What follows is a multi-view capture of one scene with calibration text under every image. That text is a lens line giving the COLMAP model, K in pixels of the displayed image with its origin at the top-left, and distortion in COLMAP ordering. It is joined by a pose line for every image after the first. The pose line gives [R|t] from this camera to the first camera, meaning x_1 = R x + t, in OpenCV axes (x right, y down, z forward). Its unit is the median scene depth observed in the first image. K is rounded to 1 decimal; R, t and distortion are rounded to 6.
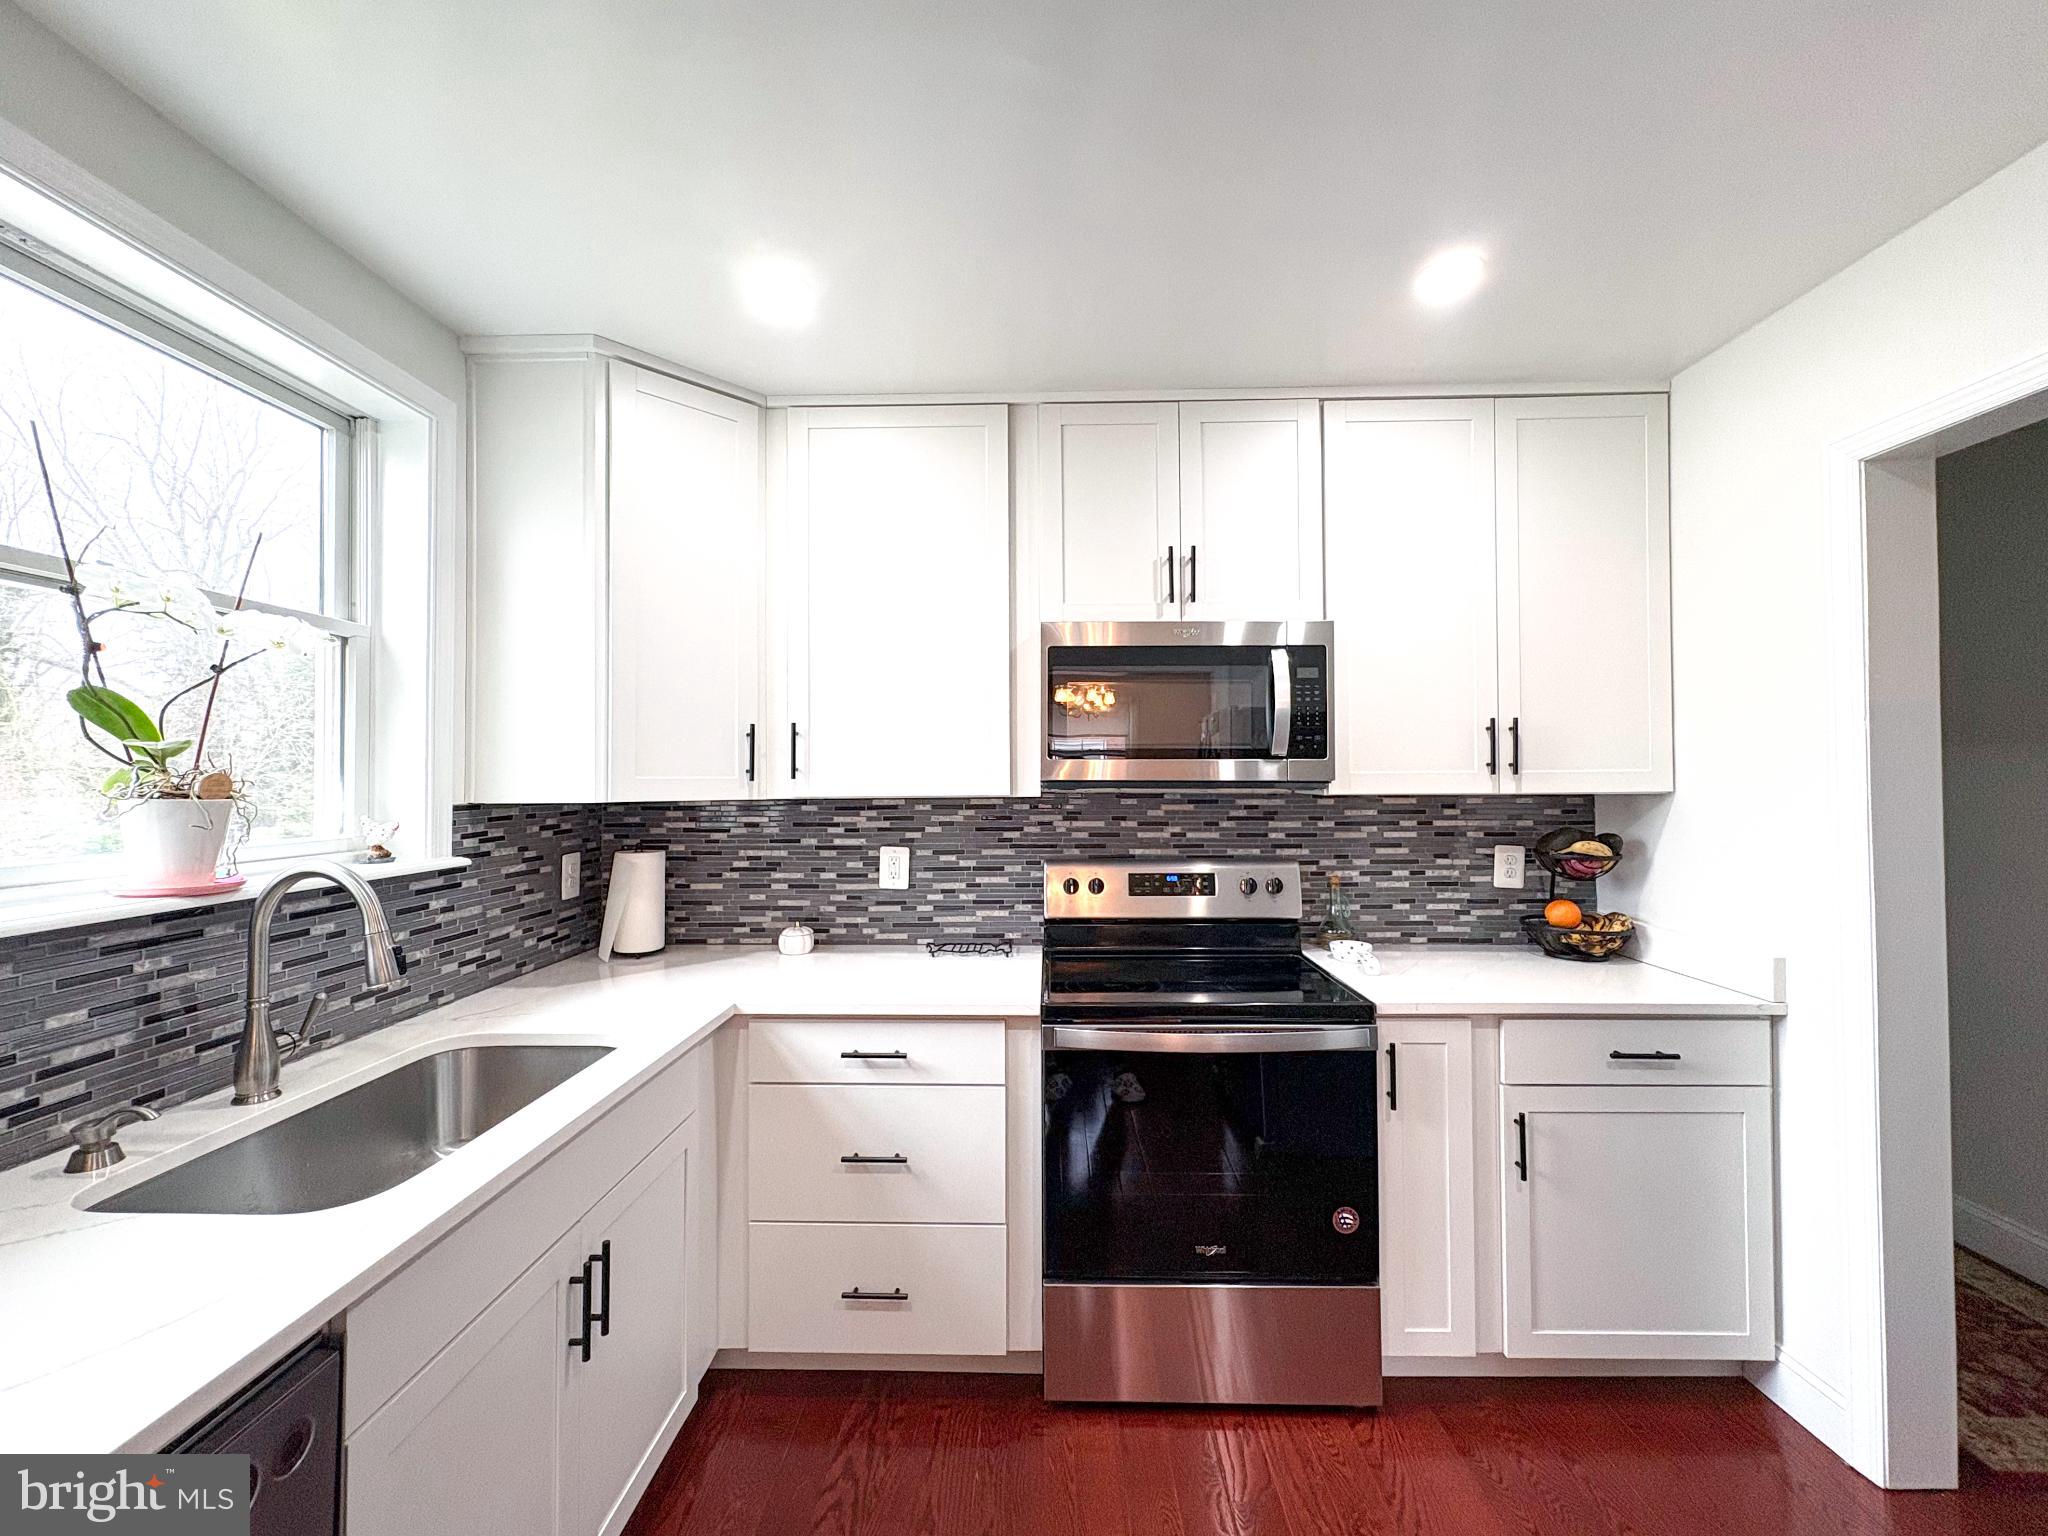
lens RADIAL K [[826.1, 0, 1041.4], [0, 826.1, 769.1], [0, 0, 1]] dist [-0.006828, 0.000023]
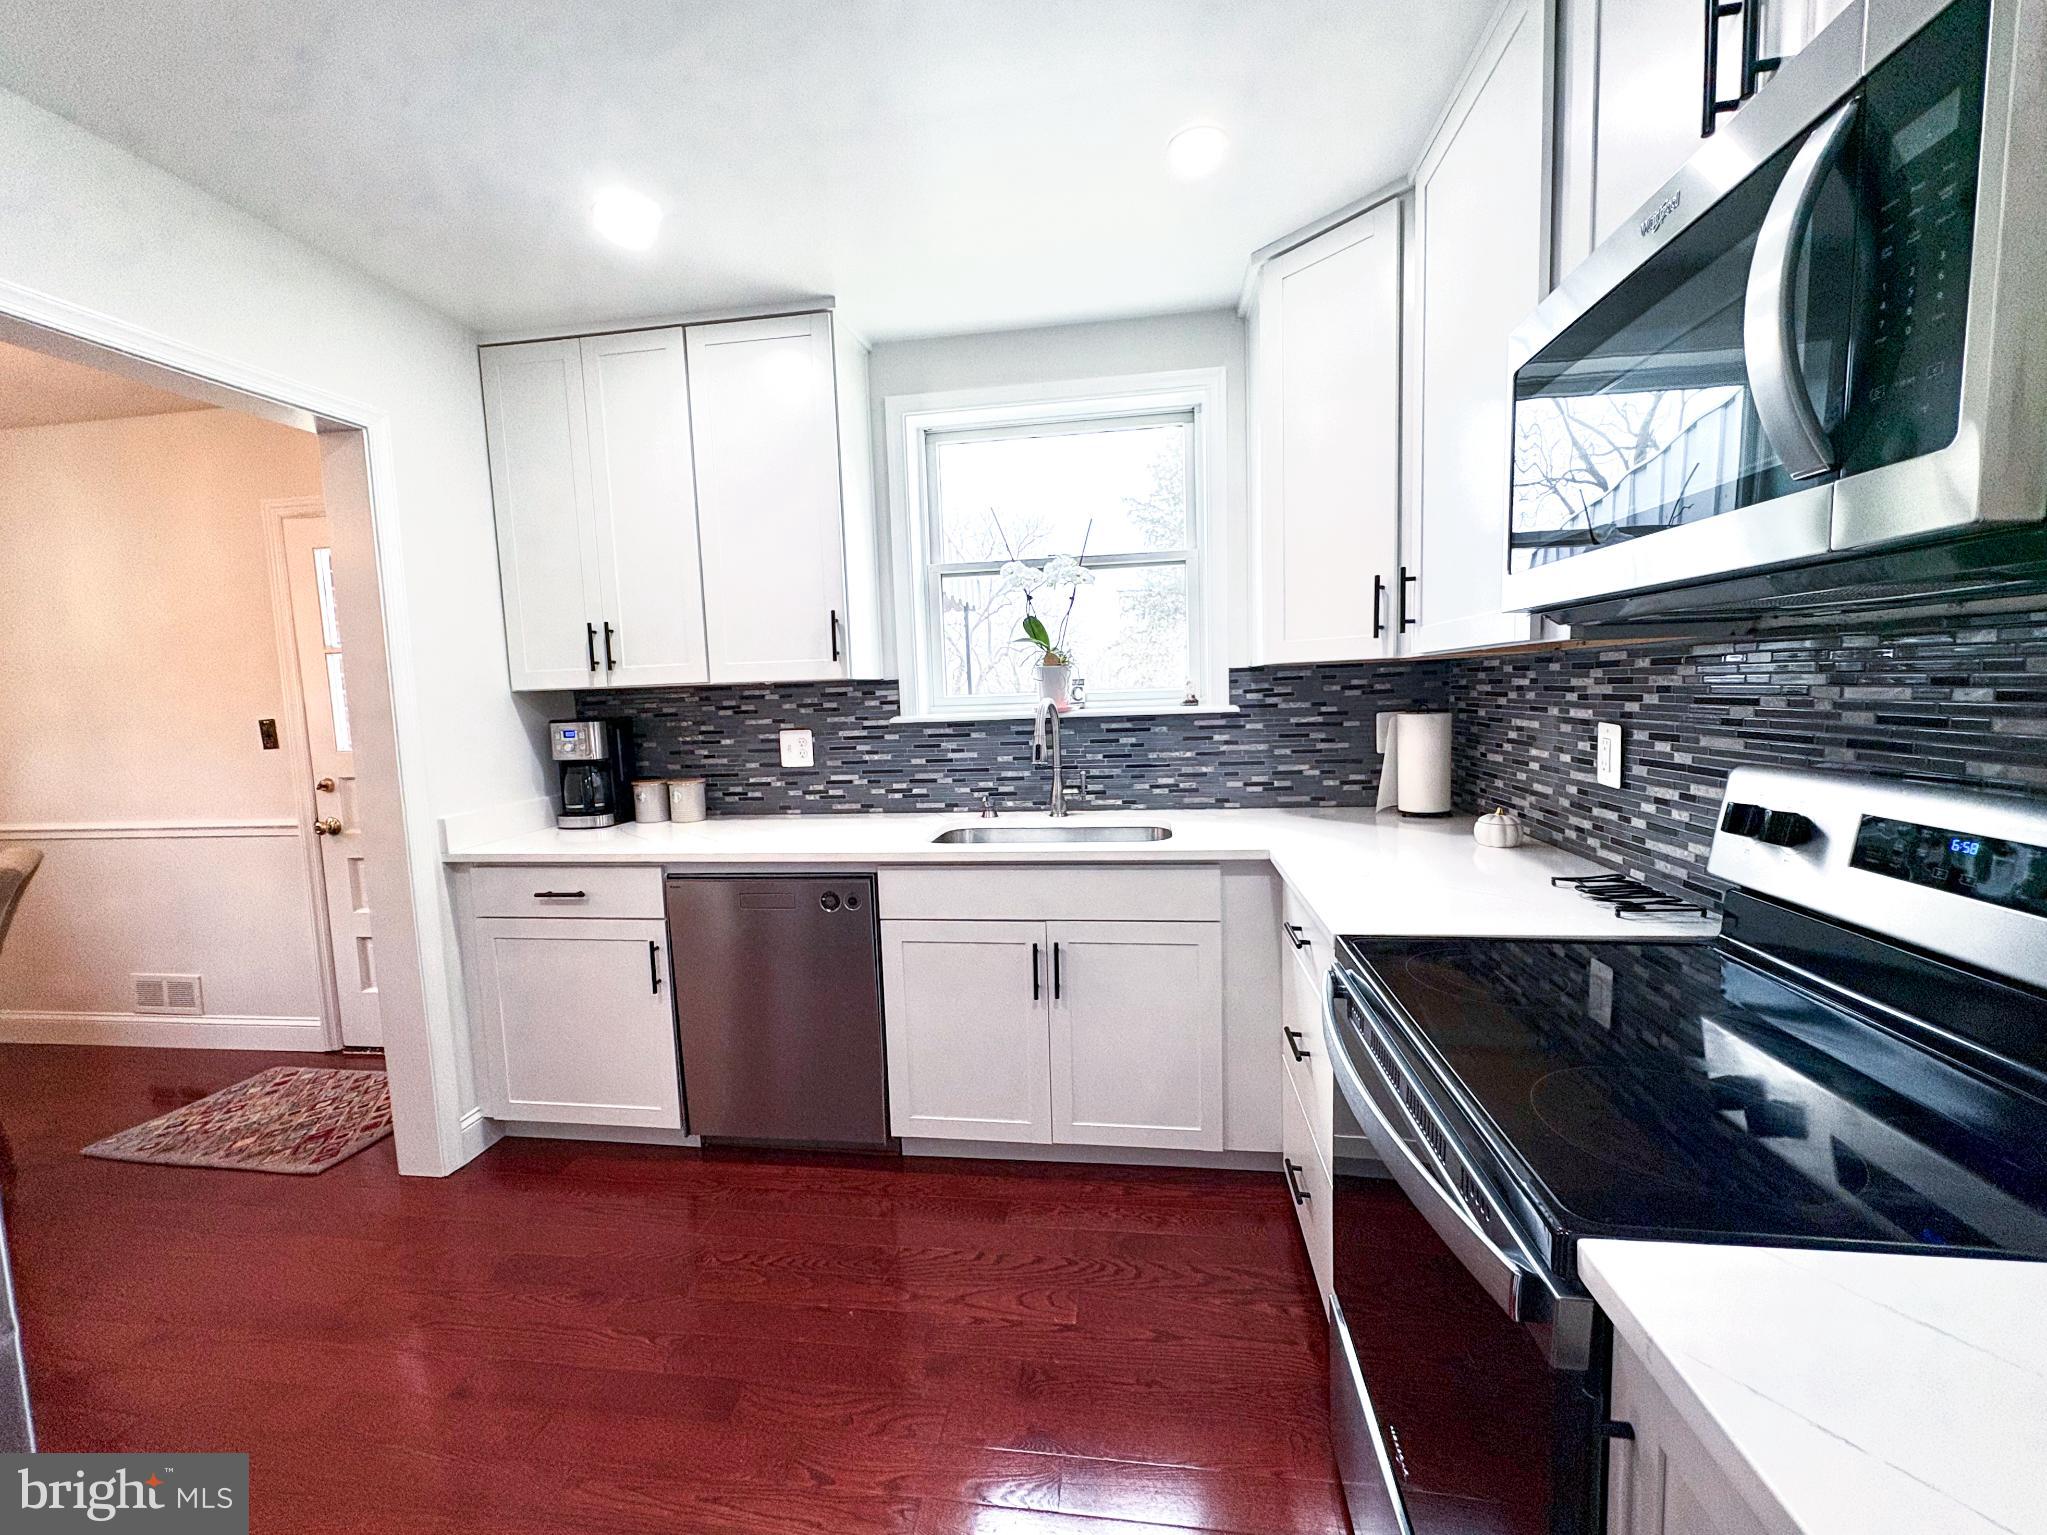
lens RADIAL K [[825.7, 0, 1022.2], [0, 825.7, 770.9], [0, 0, 1]] dist [-0.006828, 0.000023]
pose [[-0.128845, 0.108319, -0.985731, 0.651238], [0.046352, 0.993588, 0.103124, 0.050453], [0.990581, -0.032404, -0.133039, 0.746299]]
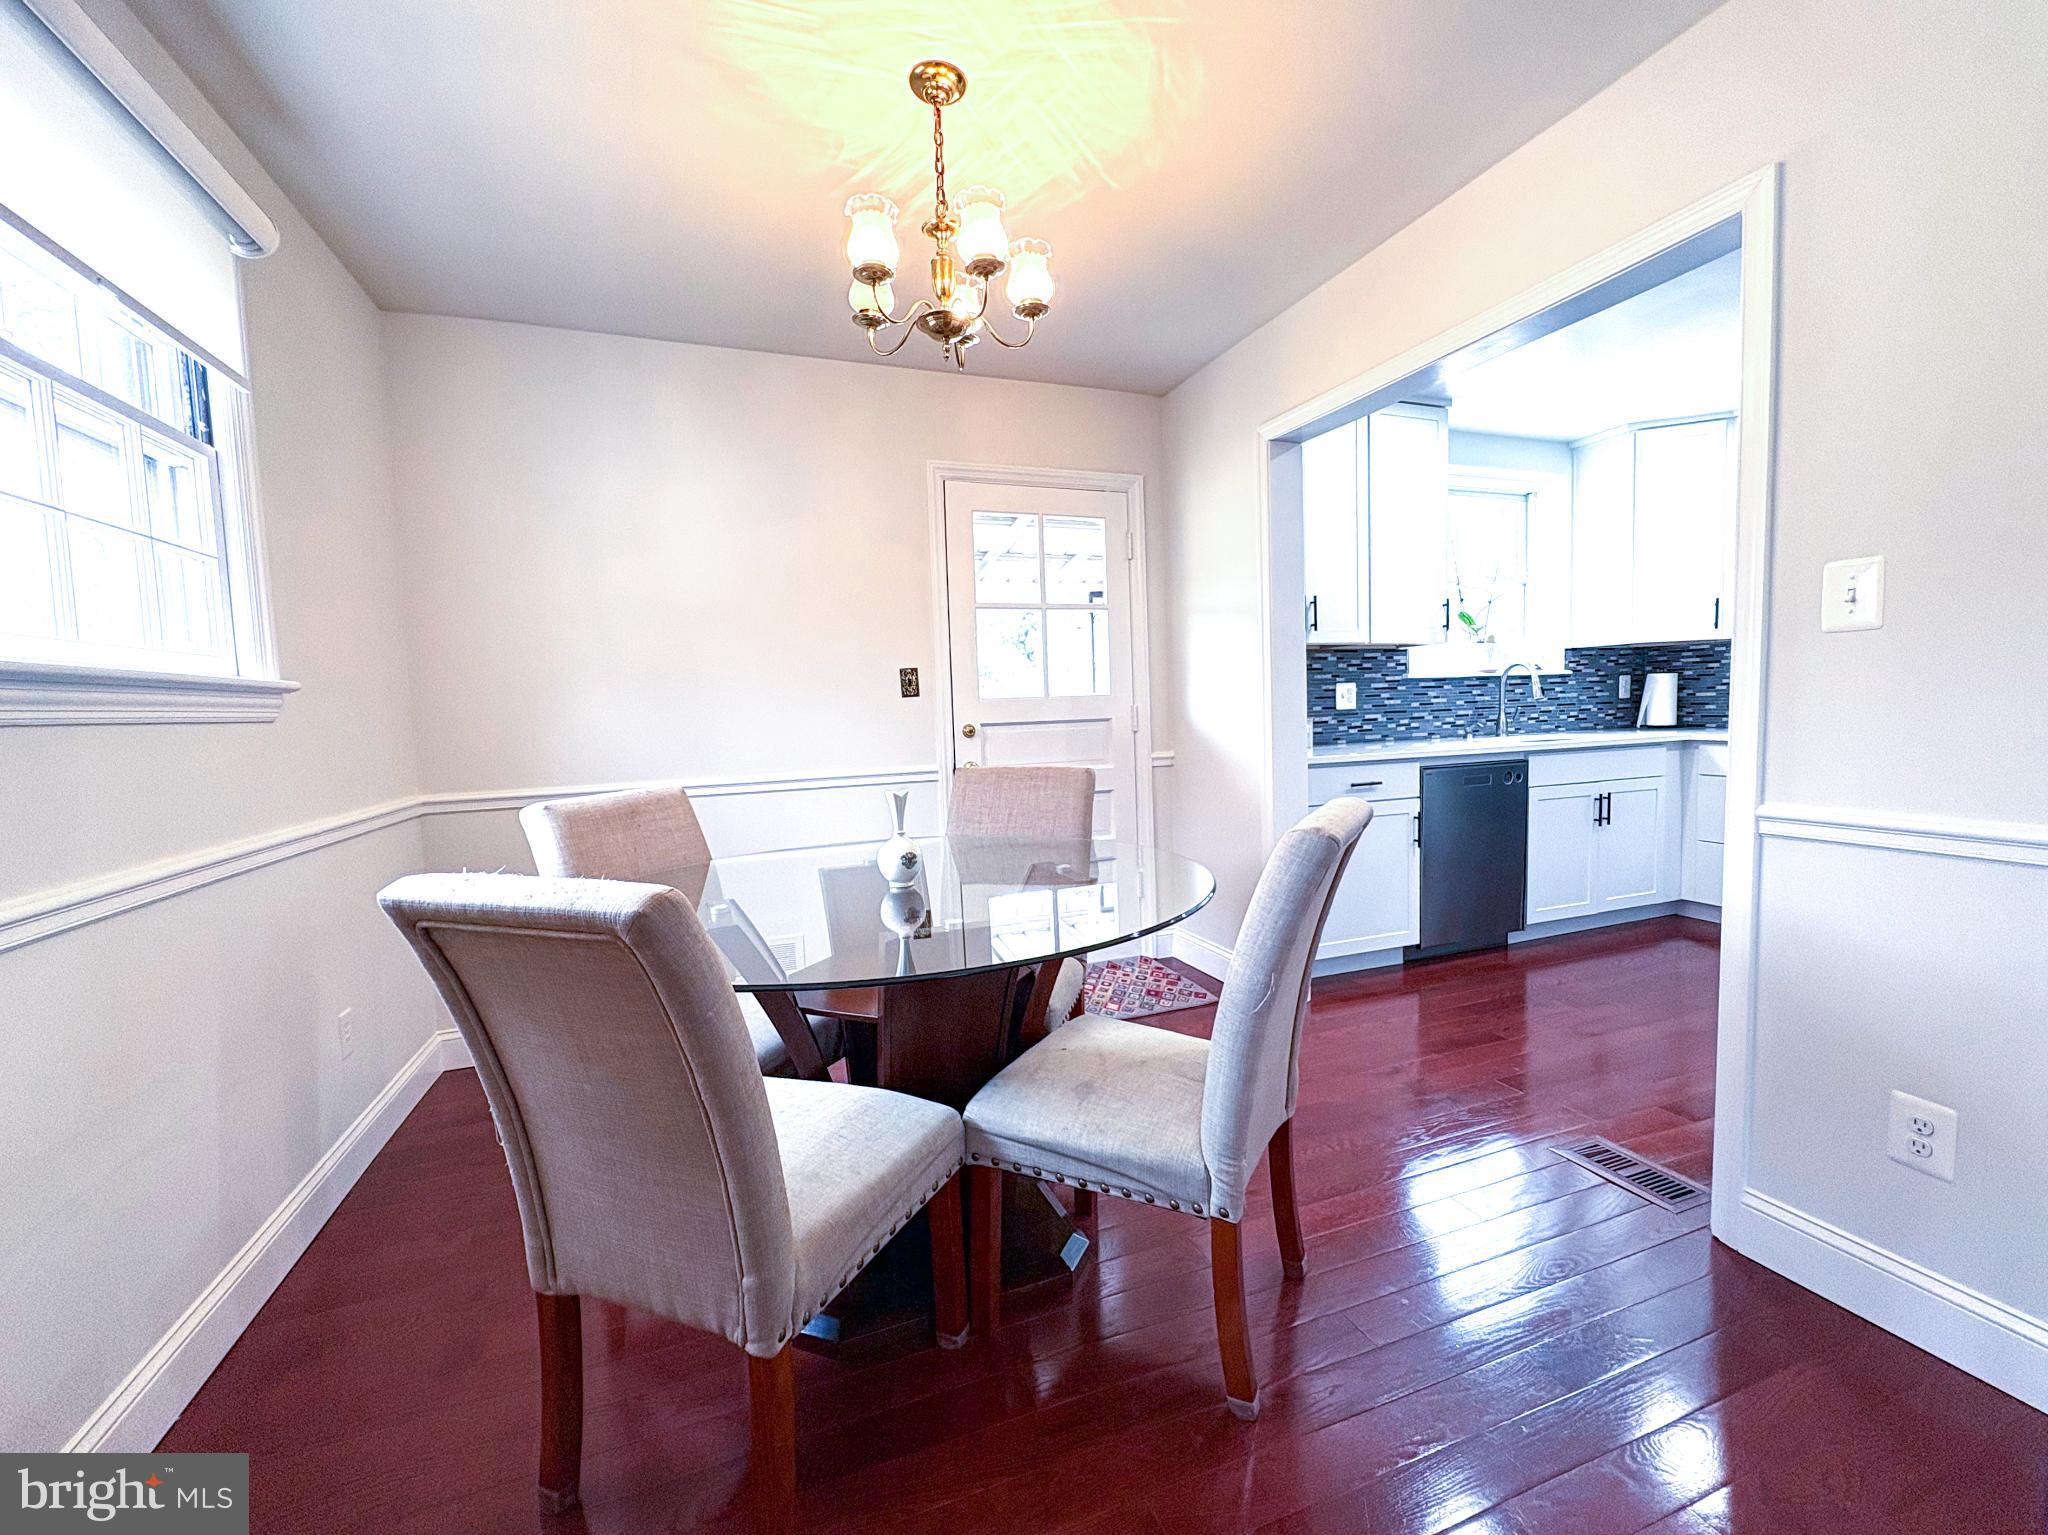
lens RADIAL K [[881.9, 0, 1042.8], [0, 881.9, 763.5], [0, 0, 1]] dist [0.001727, 0.000936]
pose [[0.374534, 0.055673, -0.925540, 0.981043], [0.039237, 0.996350, 0.075810, 0.110783], [0.926383, -0.064709, 0.370983, -1.218794]]
